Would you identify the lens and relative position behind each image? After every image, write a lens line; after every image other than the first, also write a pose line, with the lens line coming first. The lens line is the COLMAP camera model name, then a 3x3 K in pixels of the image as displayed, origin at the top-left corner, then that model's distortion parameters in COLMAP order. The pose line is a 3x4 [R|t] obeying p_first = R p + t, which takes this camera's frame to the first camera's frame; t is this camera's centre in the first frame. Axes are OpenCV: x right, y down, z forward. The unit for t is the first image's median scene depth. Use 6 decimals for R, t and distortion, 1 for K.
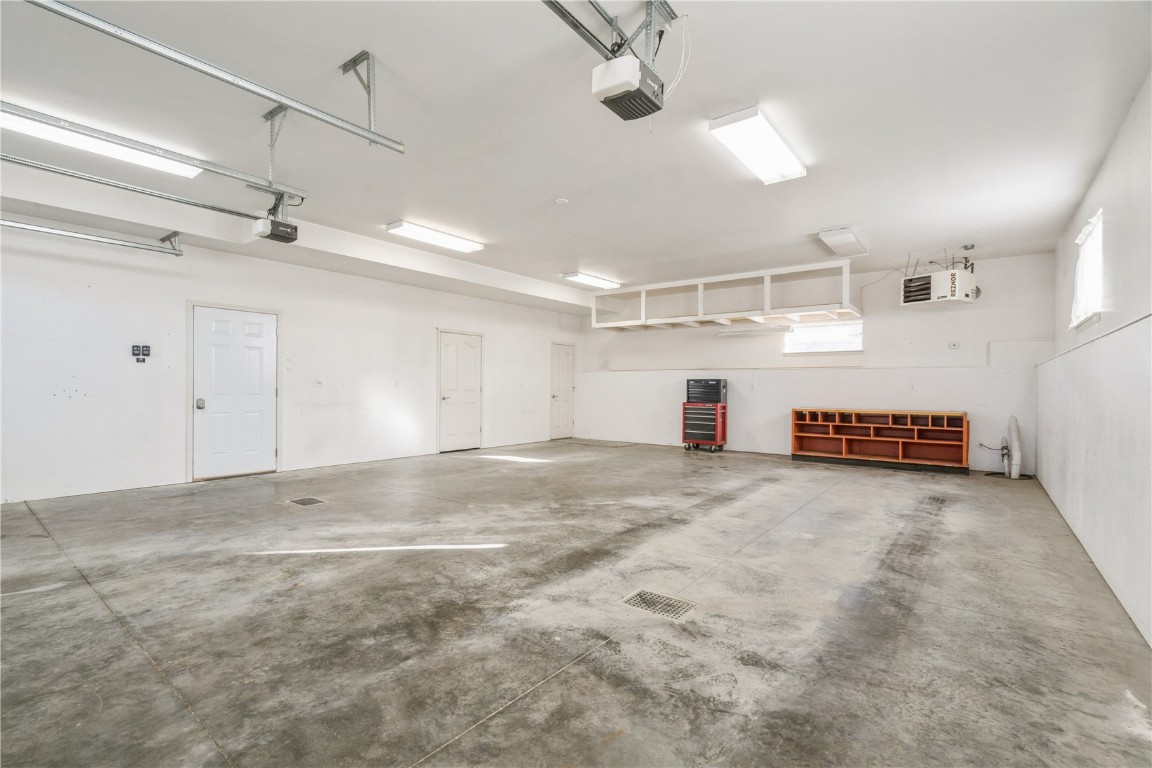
lens RADIAL K [[521.0, 0, 573.5], [0, 521.0, 386.7], [0, 0, 1]] dist [-0.000998, -0.000159]
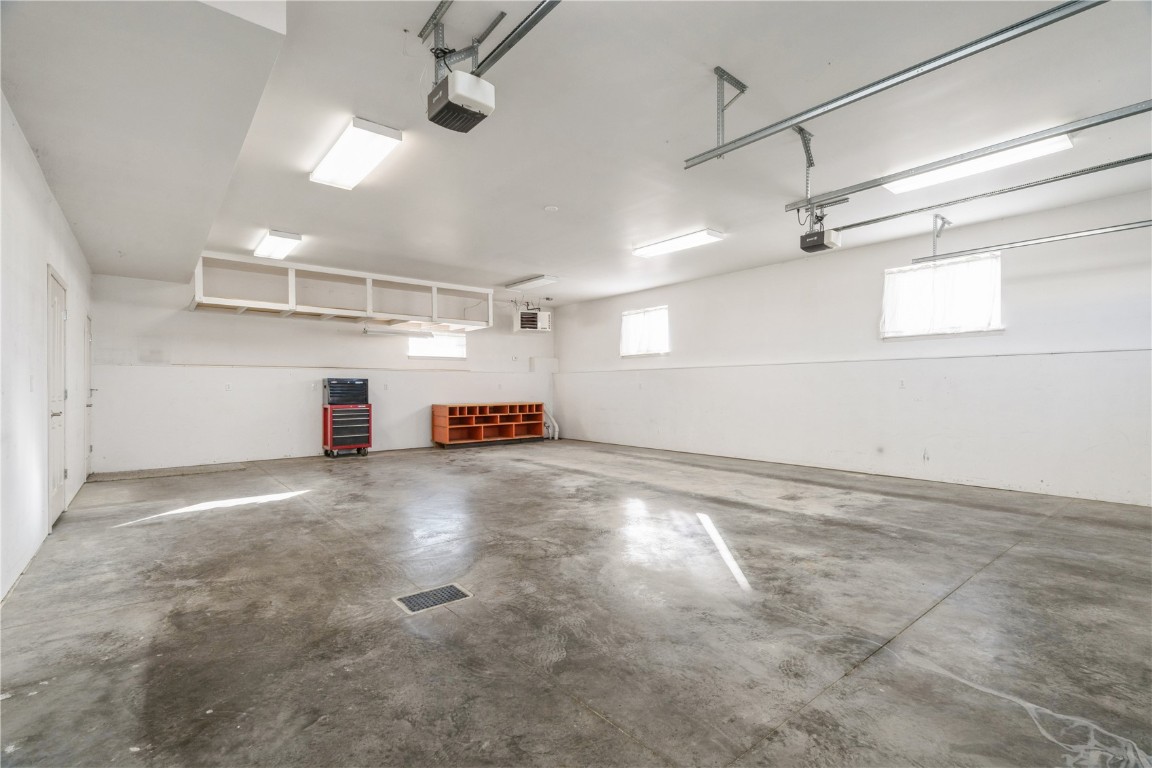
lens RADIAL K [[521.0, 0, 573.5], [0, 521.0, 386.7], [0, 0, 1]] dist [-0.000998, -0.000159]
pose [[0.218316, -0.006810, 0.975854, -0.782184], [0.004810, 0.999971, 0.005902, -0.005751], [-0.975866, 0.003405, 0.218342, 0.561255]]
